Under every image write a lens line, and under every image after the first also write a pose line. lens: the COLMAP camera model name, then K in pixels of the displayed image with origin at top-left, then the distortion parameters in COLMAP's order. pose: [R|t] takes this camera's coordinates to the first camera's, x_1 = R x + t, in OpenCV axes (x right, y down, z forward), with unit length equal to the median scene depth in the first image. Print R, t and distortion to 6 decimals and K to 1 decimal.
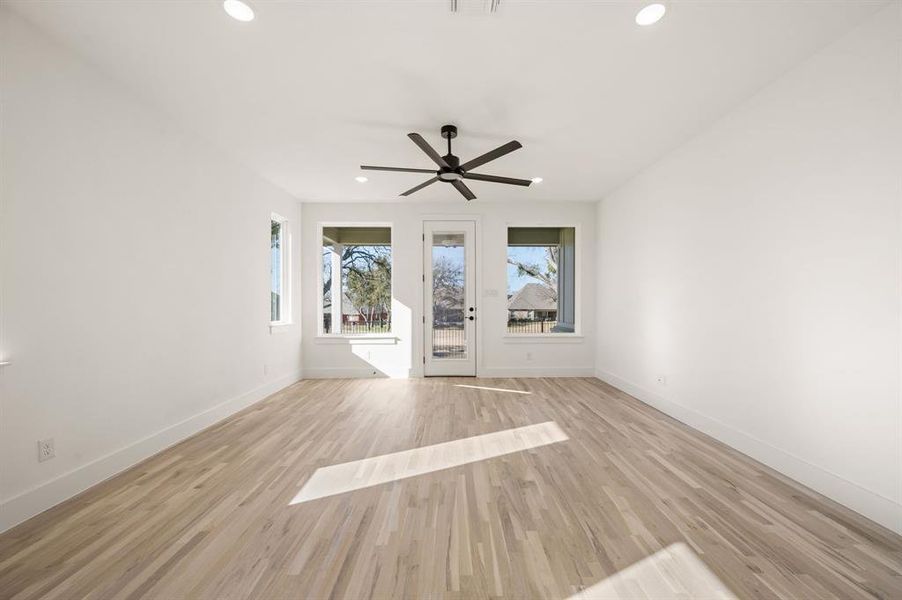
lens RADIAL K [[354.9, 0, 456.4], [0, 354.9, 302.9], [0, 0, 1]] dist [0.000670, -0.000007]
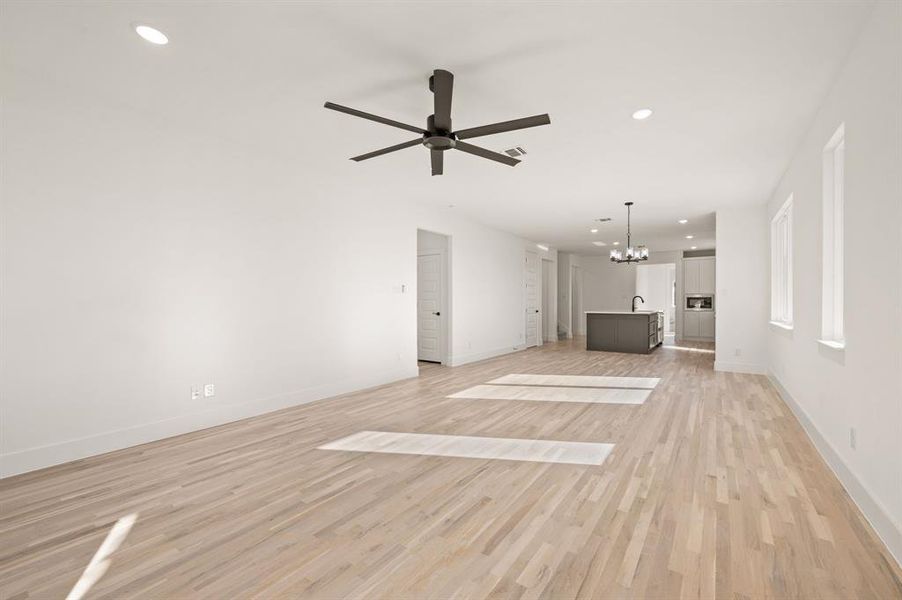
lens RADIAL K [[361.8, 0, 469.2], [0, 361.8, 300.6], [0, 0, 1]] dist [-0.000214, -0.000051]
pose [[-0.818735, 0.002210, 0.574168, -0.423592], [-0.000108, 0.999992, -0.004003, 0.001795], [-0.574172, -0.003339, -0.818728, 1.286579]]
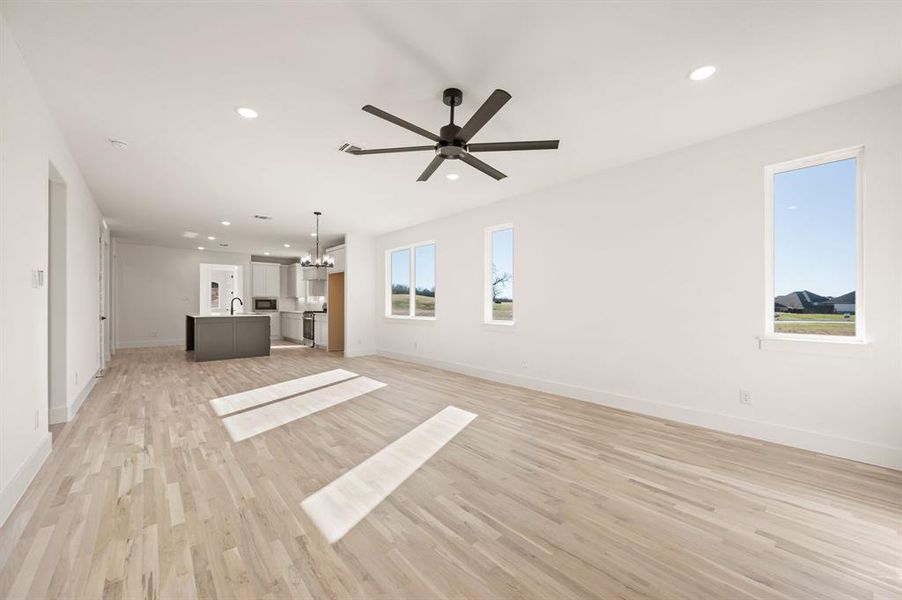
lens RADIAL K [[357.5, 0, 455.7], [0, 357.5, 305.9], [0, 0, 1]] dist [0.000697, -0.000021]
pose [[-0.763279, 0.005899, -0.646042, 0.402491], [0.002128, 0.999976, 0.006616, 0.000197], [0.646065, 0.003675, -0.763273, 1.298561]]
